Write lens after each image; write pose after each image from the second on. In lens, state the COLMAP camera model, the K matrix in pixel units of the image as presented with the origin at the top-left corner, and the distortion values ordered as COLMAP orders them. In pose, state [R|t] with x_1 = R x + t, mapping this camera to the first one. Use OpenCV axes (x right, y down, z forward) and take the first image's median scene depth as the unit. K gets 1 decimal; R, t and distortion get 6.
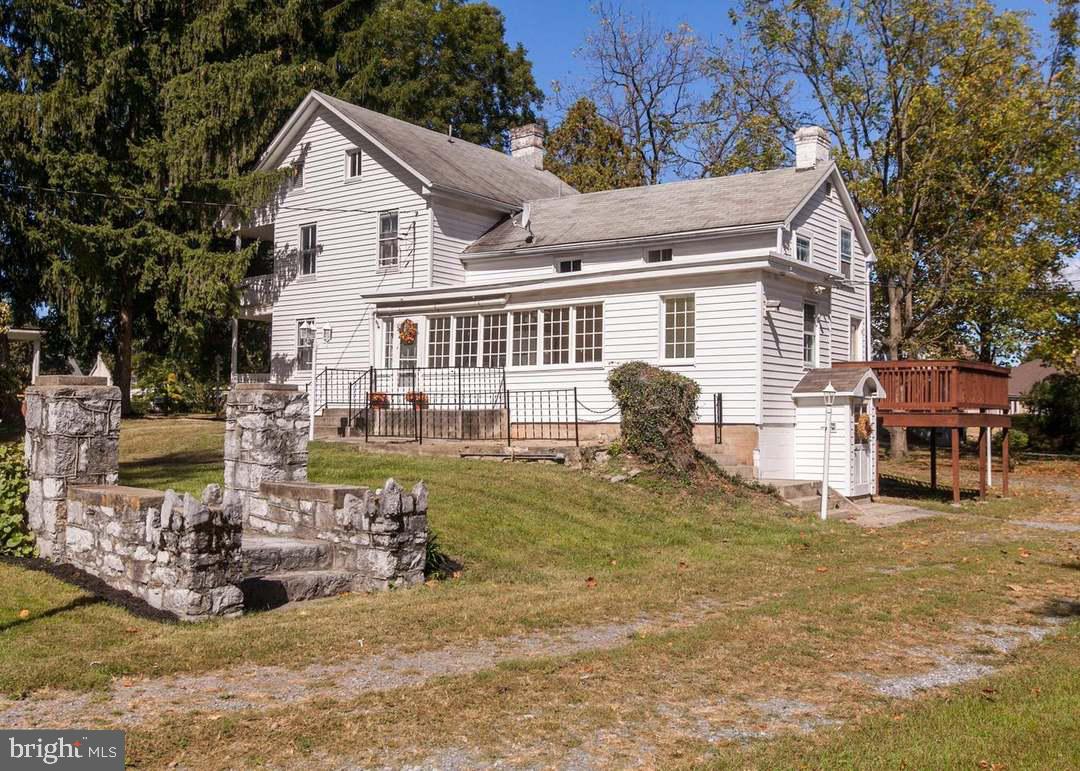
lens RADIAL K [[741.2, 0, 540.0], [0, 741.2, 385.5], [0, 0, 1]] dist [-0.000290, -0.000008]
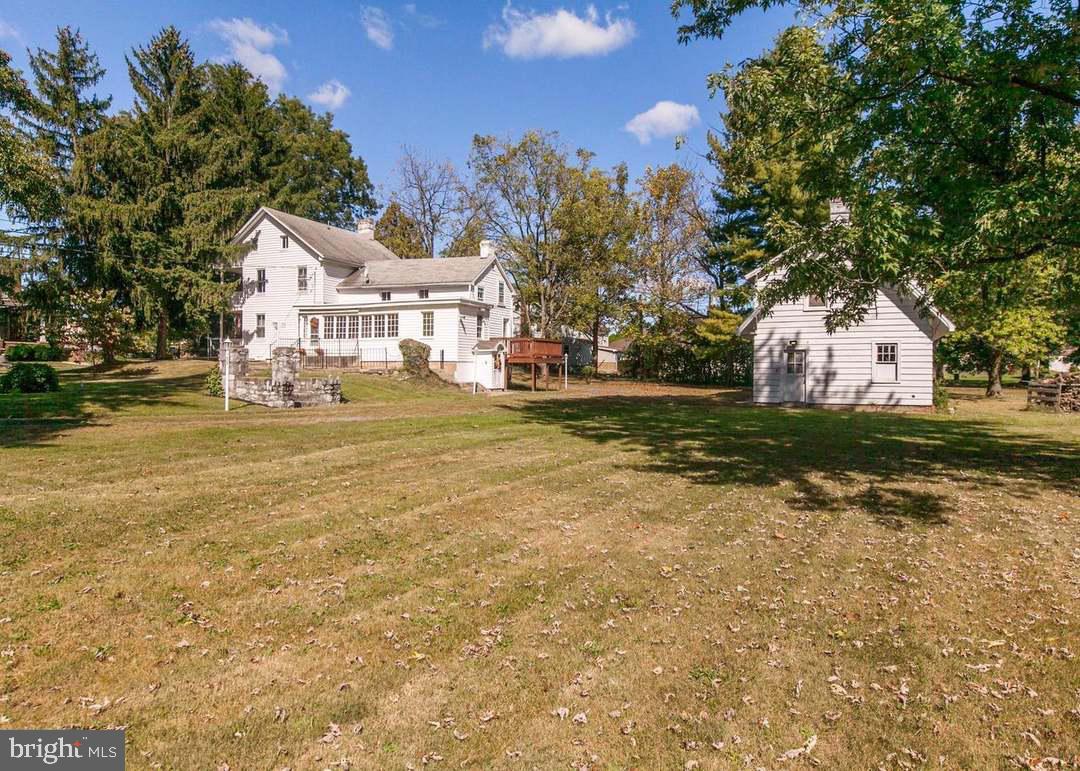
lens RADIAL K [[741.2, 0, 540.0], [0, 741.2, 385.5], [0, 0, 1]] dist [-0.000290, -0.000008]
pose [[0.975498, -0.006850, 0.219900, -0.001243], [-0.007926, 0.997772, 0.066240, -0.034510], [-0.219864, -0.066360, 0.973271, -1.414555]]
